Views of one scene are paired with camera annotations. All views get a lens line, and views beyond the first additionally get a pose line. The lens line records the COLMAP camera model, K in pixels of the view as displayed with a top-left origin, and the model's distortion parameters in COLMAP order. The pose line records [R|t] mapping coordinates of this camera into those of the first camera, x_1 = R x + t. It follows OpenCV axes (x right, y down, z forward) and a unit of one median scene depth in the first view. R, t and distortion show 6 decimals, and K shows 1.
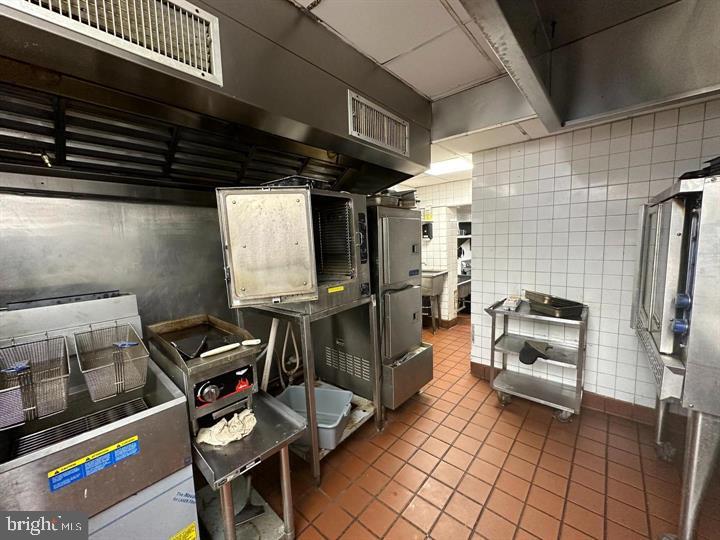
lens RADIAL K [[288.4, 0, 359.3], [0, 288.4, 272.2], [0, 0, 1]] dist [-0.006947, -0.000119]
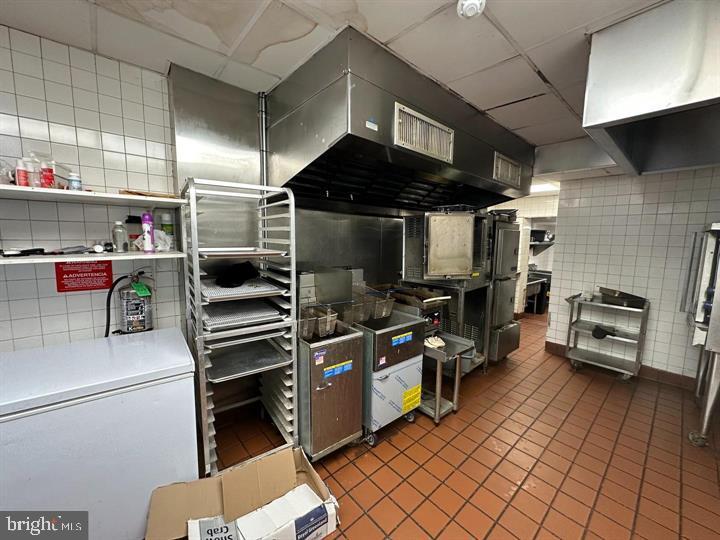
lens RADIAL K [[288.4, 0, 356.5], [0, 288.4, 271.7], [0, 0, 1]] dist [-0.006947, -0.000119]
pose [[0.989619, 0.065777, -0.127783, -0.412641], [-0.065185, 0.997834, 0.008814, 0.056872], [0.128086, -0.000393, 0.991763, -0.520901]]
